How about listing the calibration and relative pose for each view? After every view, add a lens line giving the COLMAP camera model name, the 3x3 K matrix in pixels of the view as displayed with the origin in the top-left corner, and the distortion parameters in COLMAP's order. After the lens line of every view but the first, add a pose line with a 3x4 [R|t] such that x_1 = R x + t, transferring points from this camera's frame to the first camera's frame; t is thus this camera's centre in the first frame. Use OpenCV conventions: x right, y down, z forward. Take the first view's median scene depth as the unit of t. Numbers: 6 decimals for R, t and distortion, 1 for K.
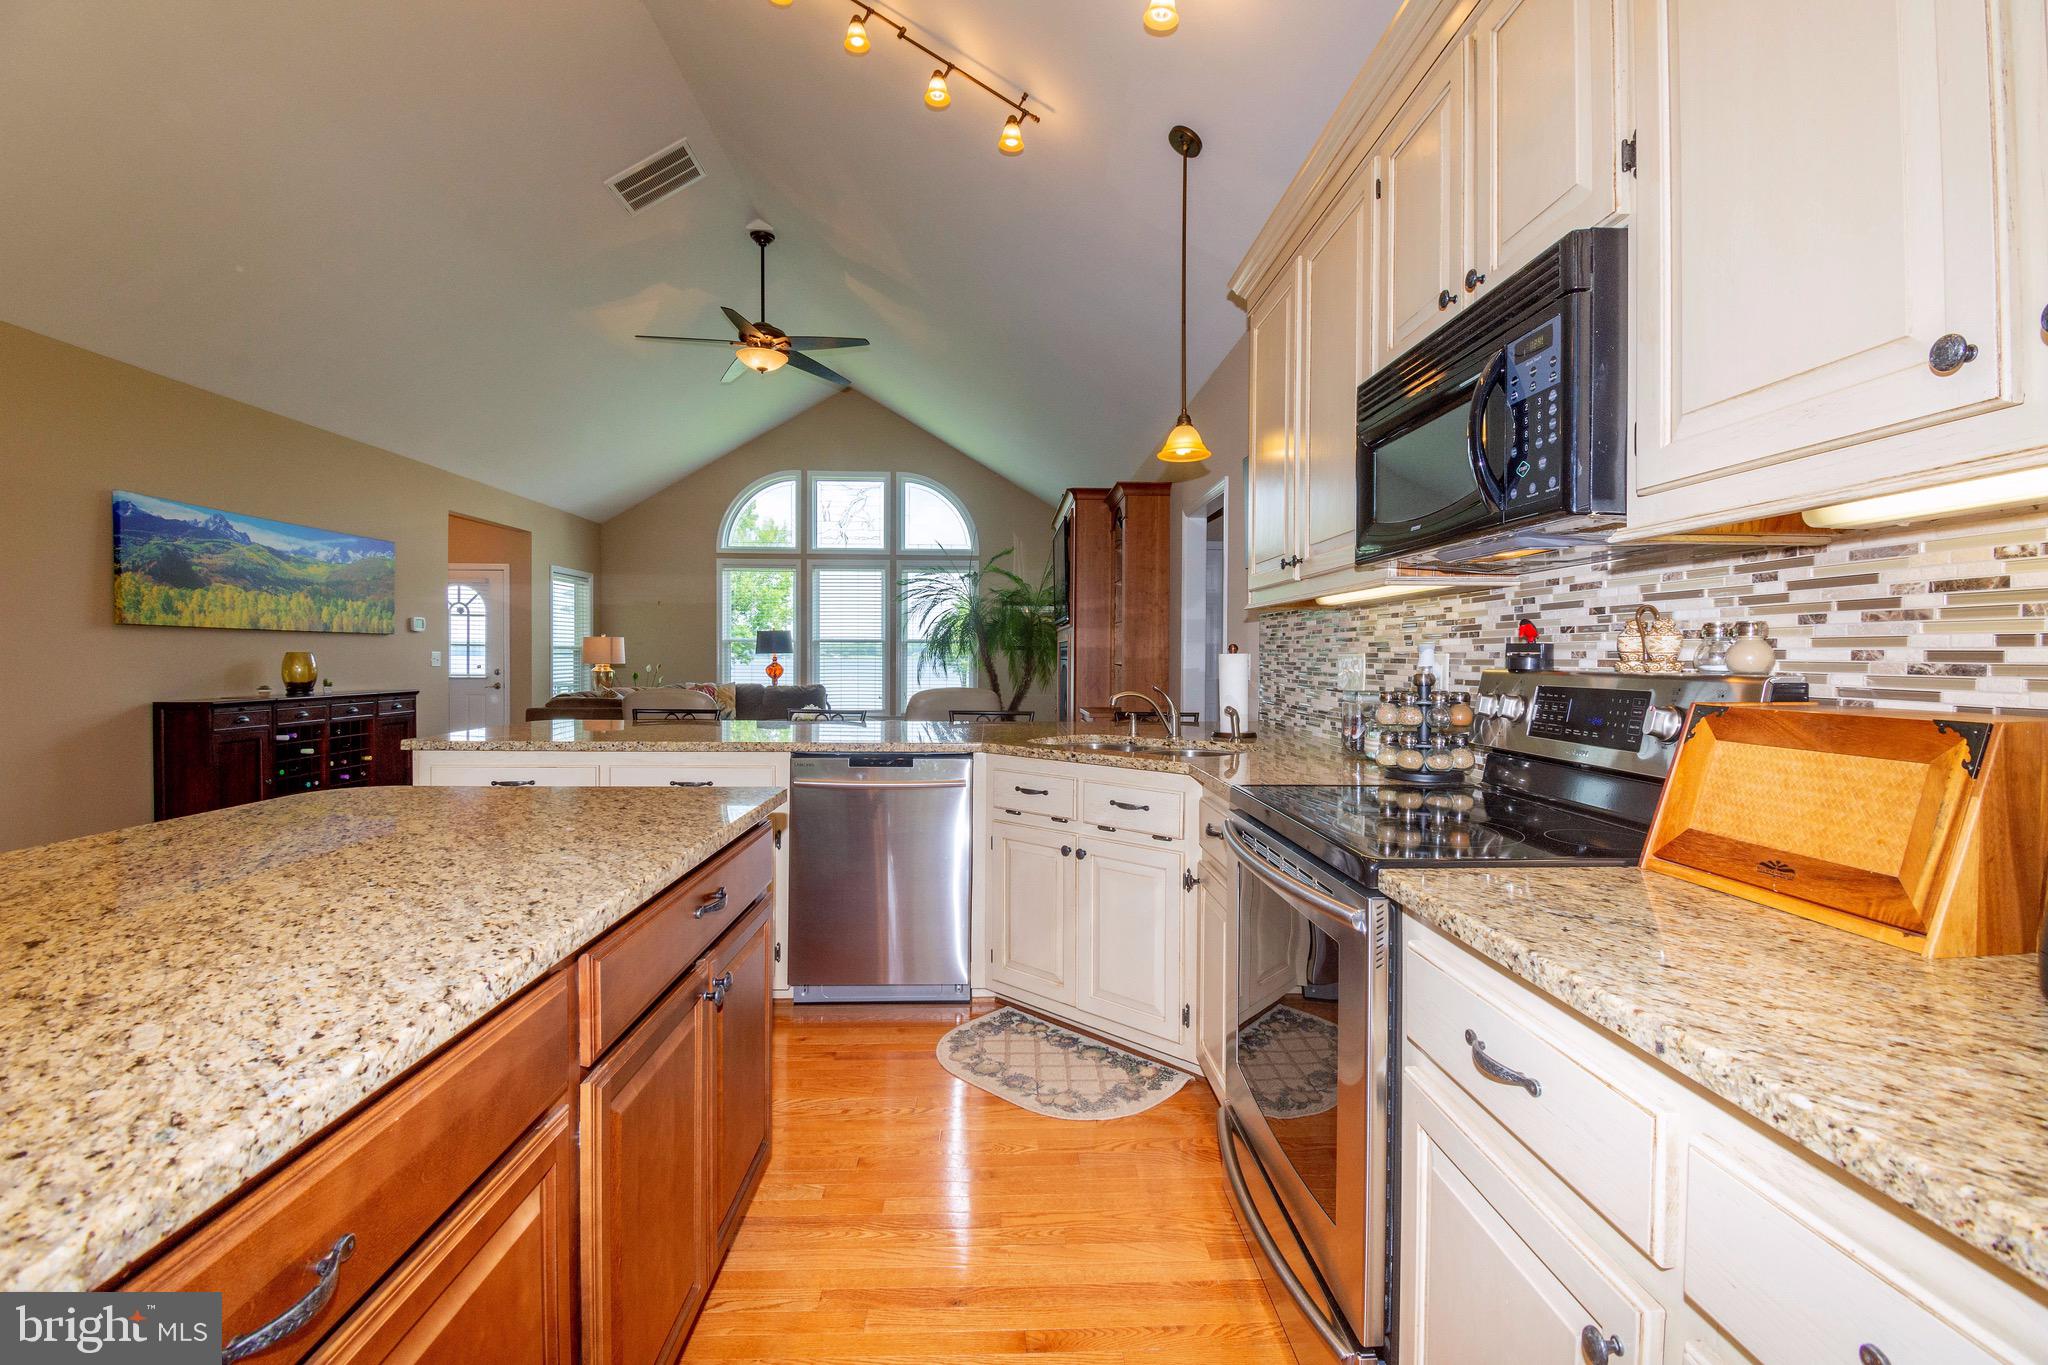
lens RADIAL K [[914.6, 0, 1024.0], [0, 914.6, 682.5], [0, 0, 1]] dist [0.020935, -0.028947]
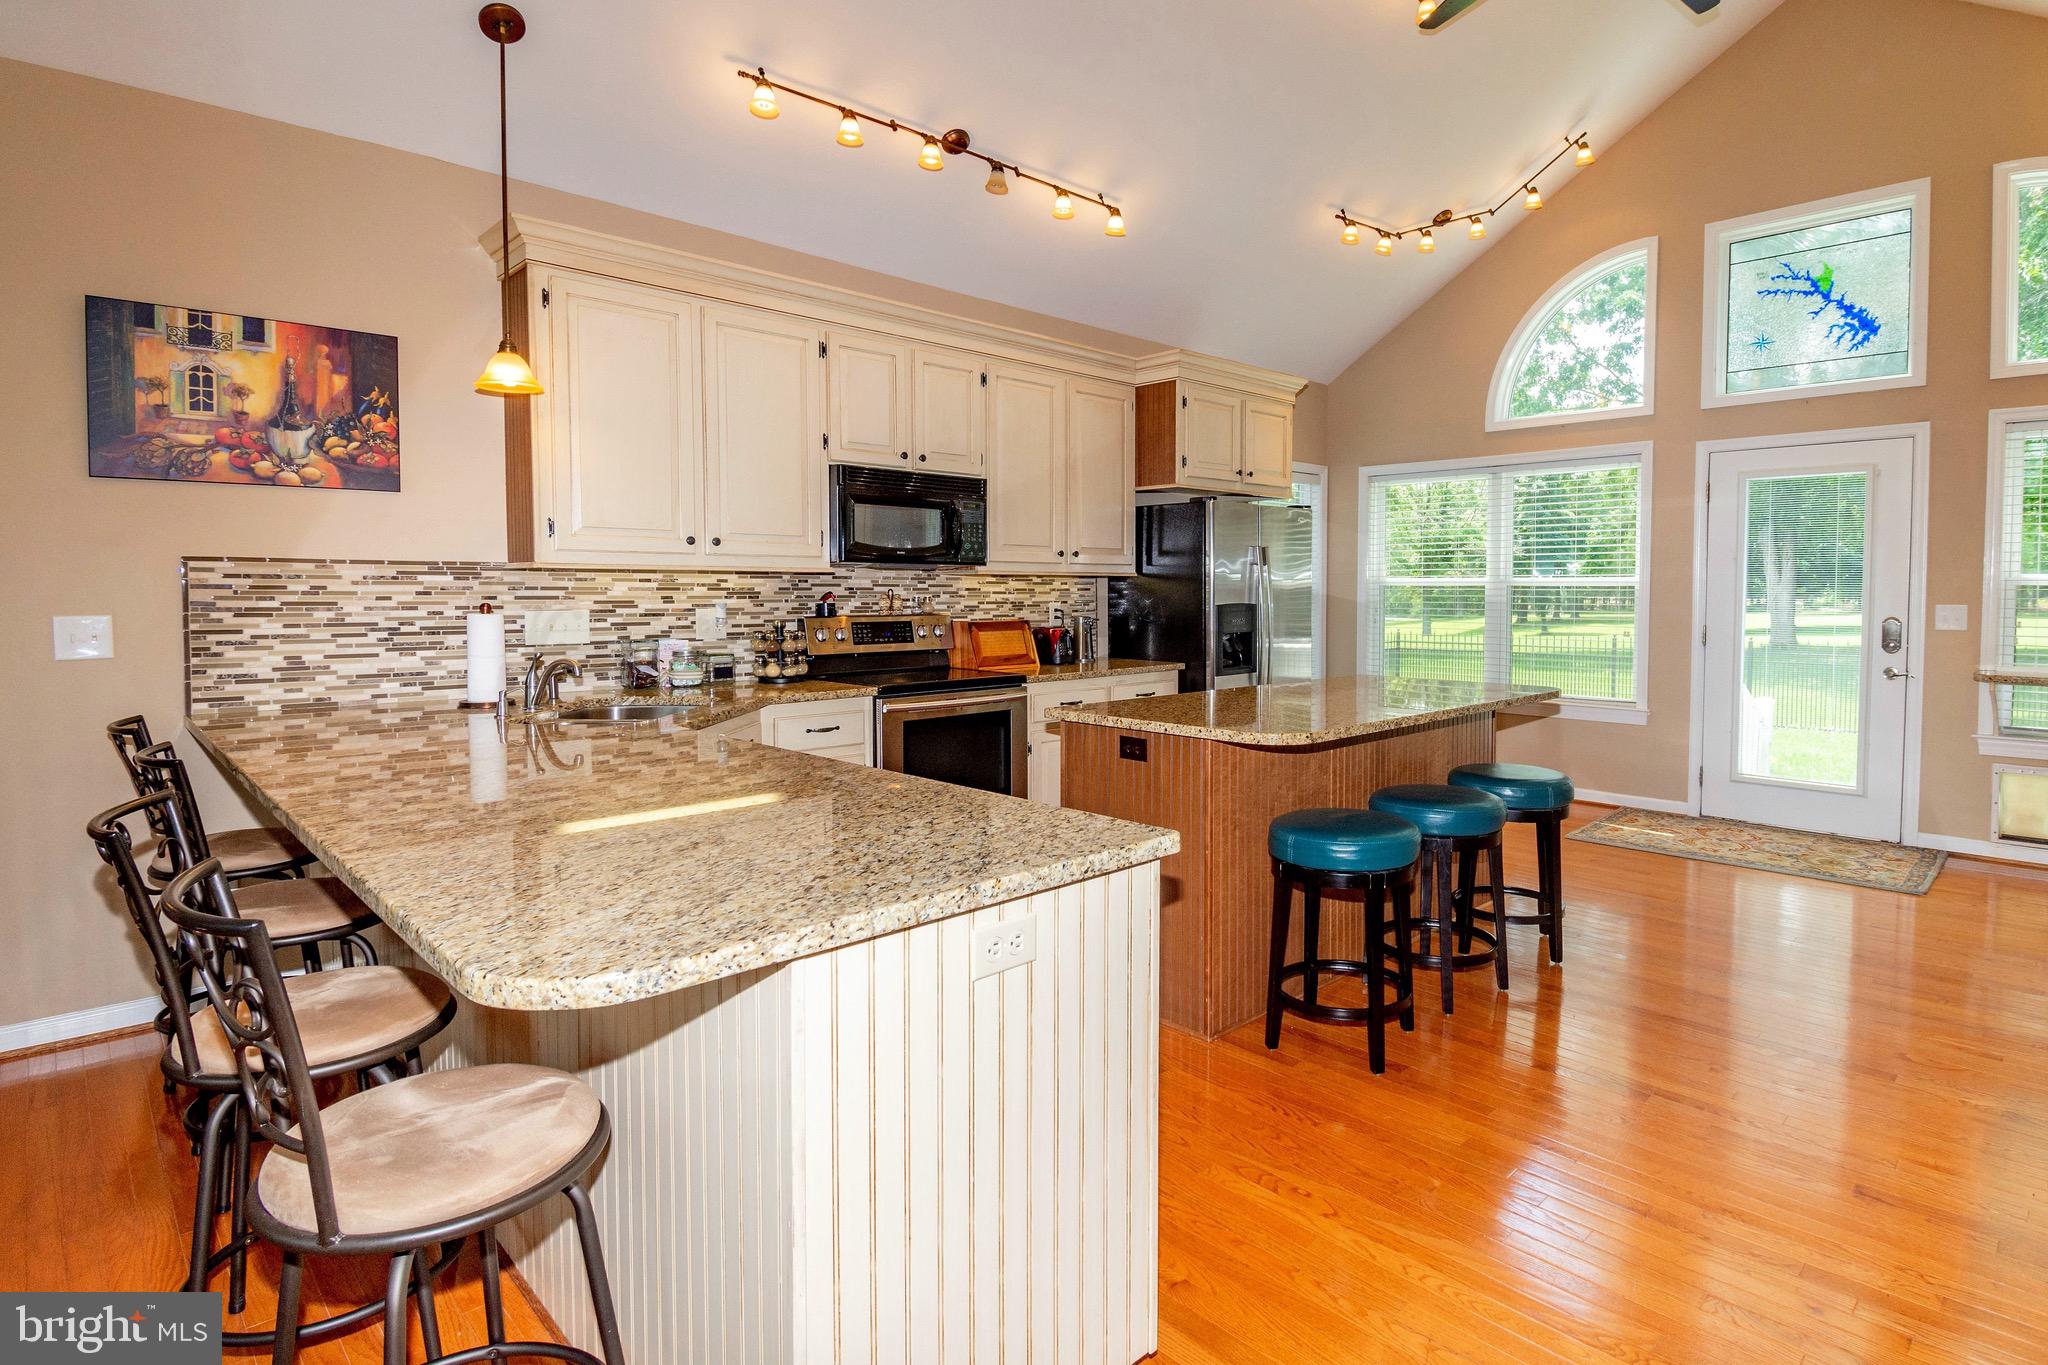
lens RADIAL K [[1054.7, 0, 1137.0], [0, 1054.7, 648.2], [0, 0, 1]] dist [0.020672, -0.030580]
pose [[-0.701311, -0.032253, 0.712126, -2.329848], [0.024457, 0.997299, 0.069254, -0.126876], [-0.712436, 0.065985, -0.698628, 3.115145]]
